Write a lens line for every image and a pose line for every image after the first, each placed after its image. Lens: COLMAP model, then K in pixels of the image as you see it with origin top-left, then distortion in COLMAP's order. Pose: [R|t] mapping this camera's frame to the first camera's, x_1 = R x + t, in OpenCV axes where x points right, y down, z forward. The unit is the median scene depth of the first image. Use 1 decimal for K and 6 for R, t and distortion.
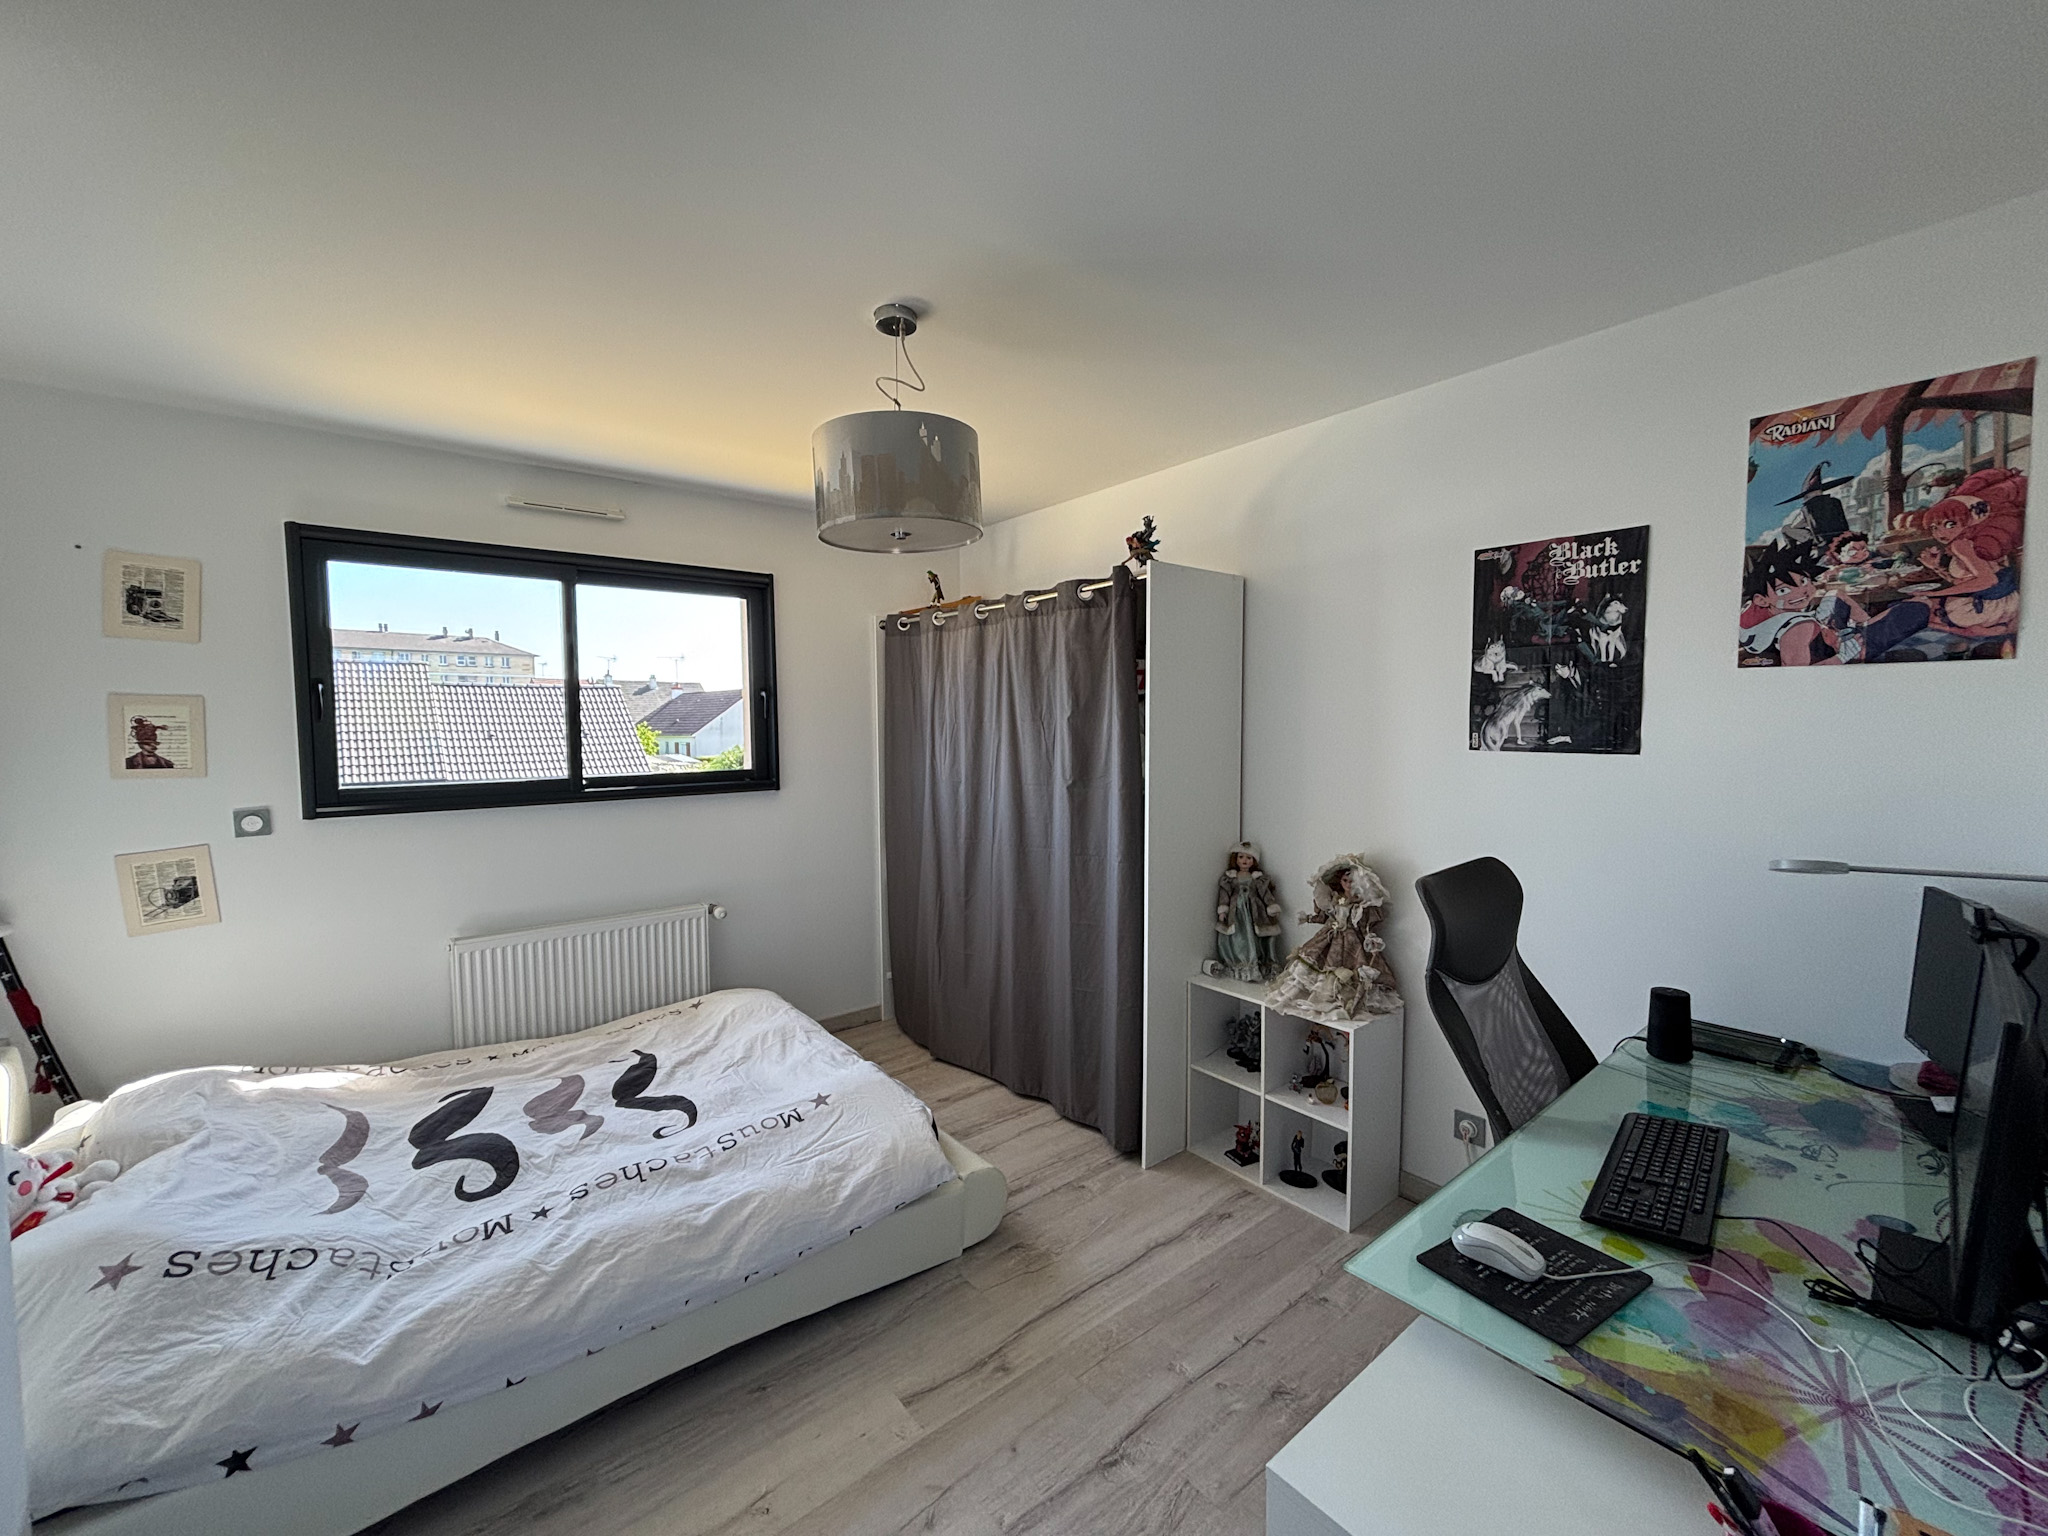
lens RADIAL K [[821.7, 0, 1027.2], [0, 821.7, 768.3], [0, 0, 1]] dist [0.000725, 0.000013]
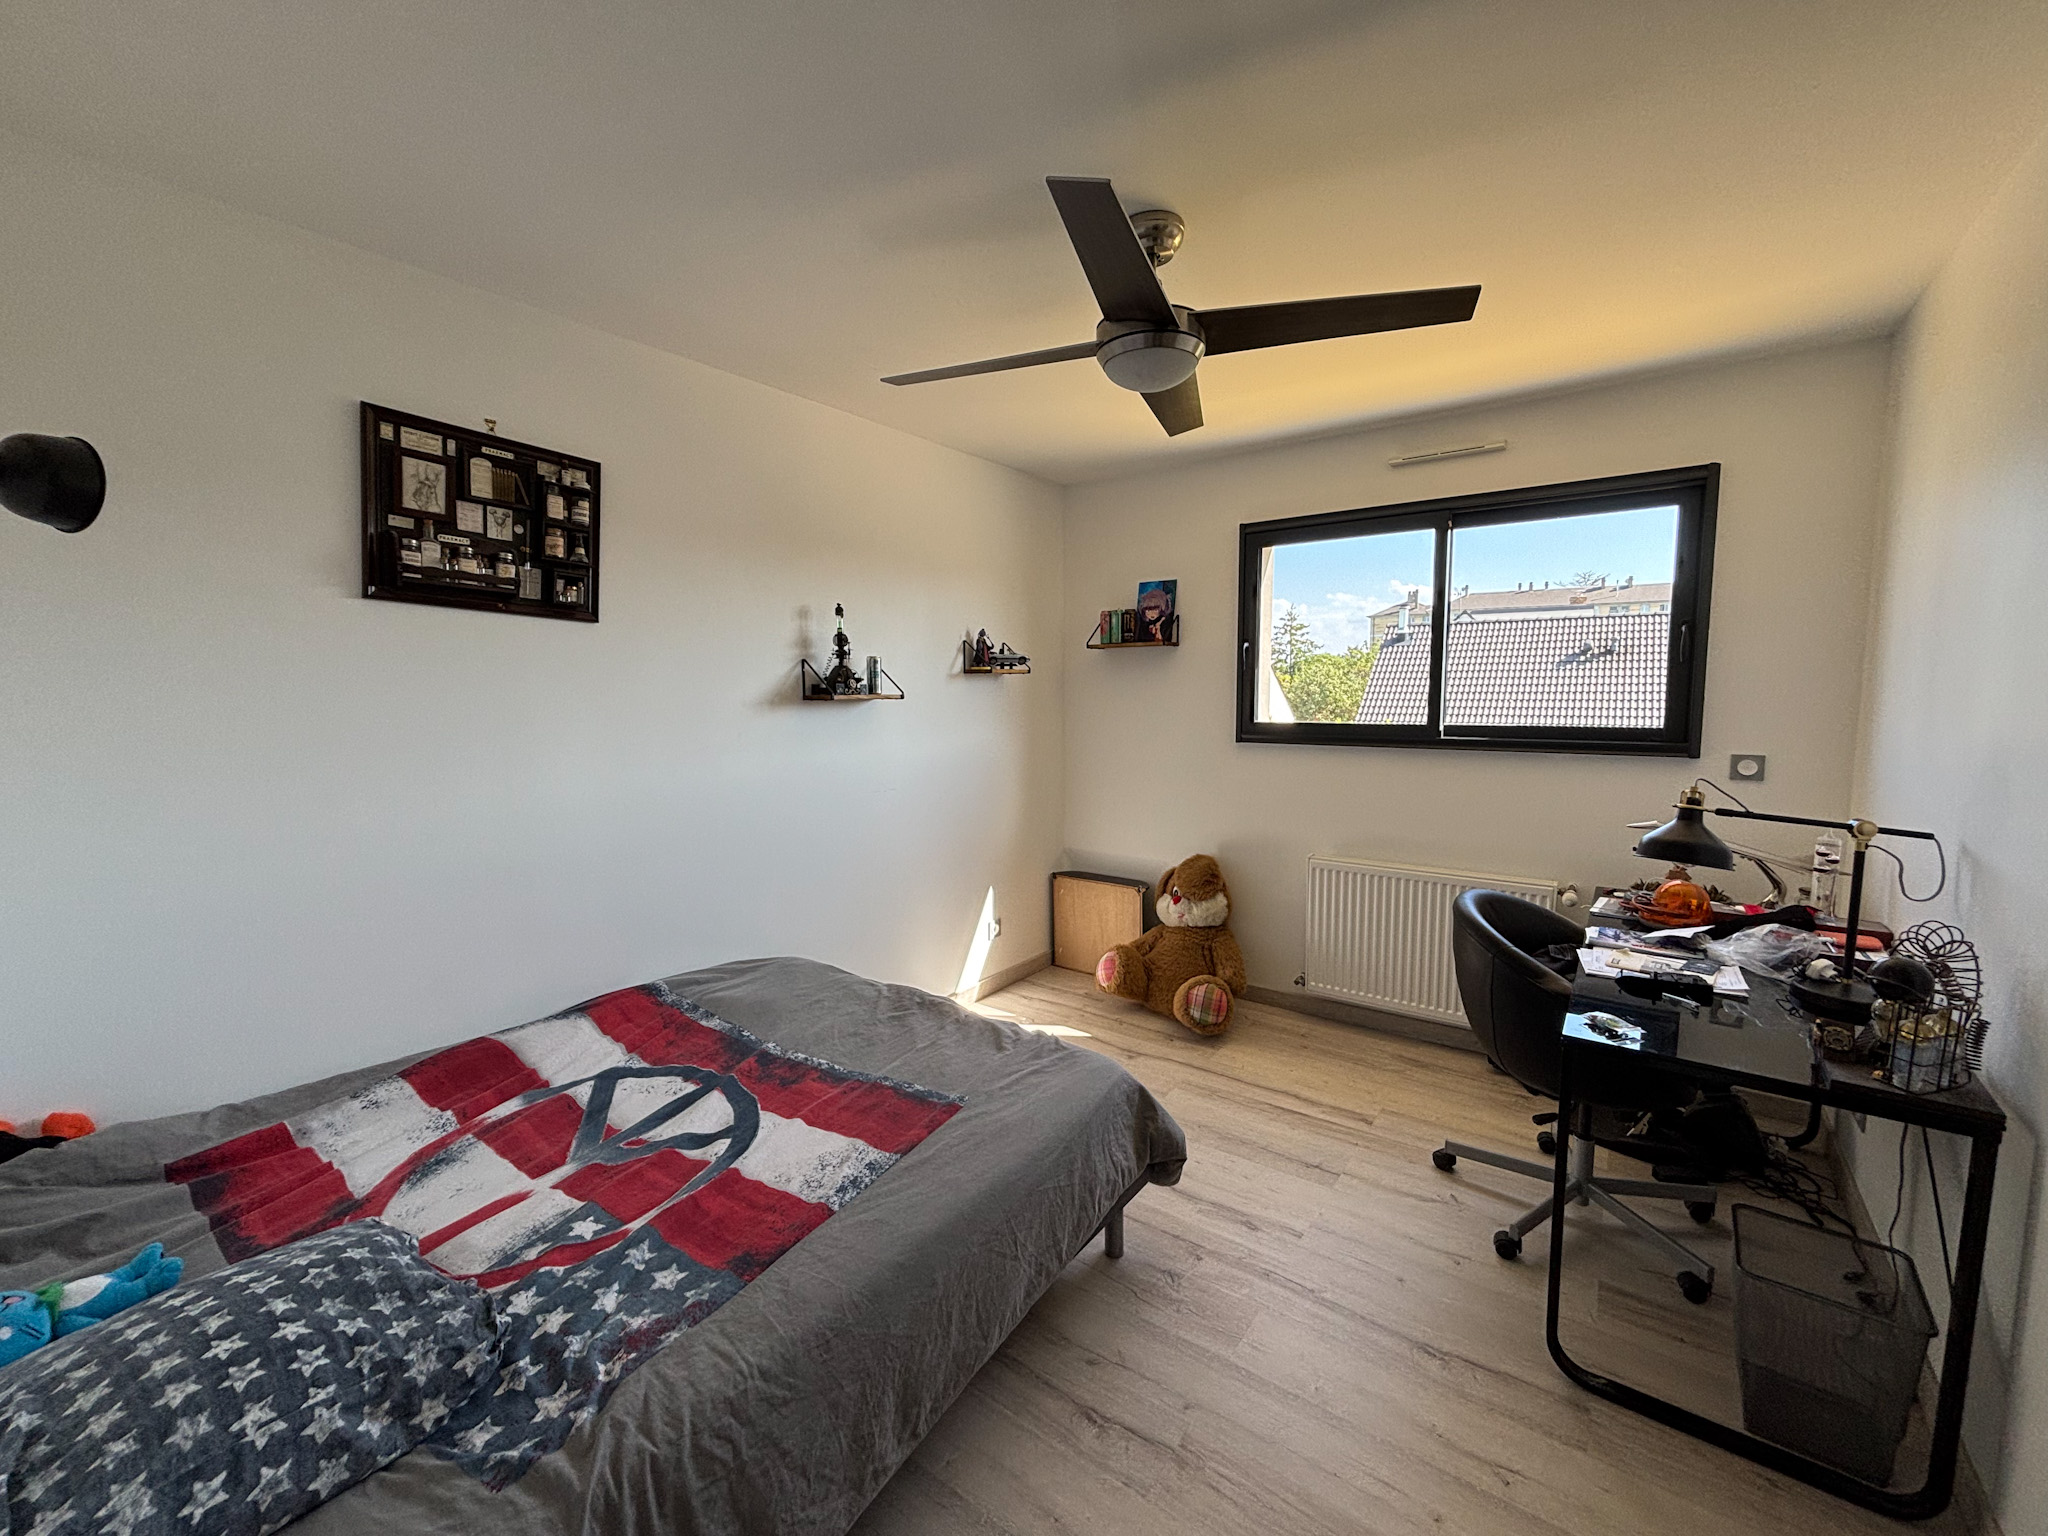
lens RADIAL K [[821.7, 0, 1019.7], [0, 821.7, 766.7], [0, 0, 1]] dist [0.000725, 0.000013]
pose [[0.253794, 0.101099, -0.961960, 0.295376], [-0.050912, 0.994540, 0.091091, -0.004350], [0.965918, 0.025857, 0.257555, 0.256493]]
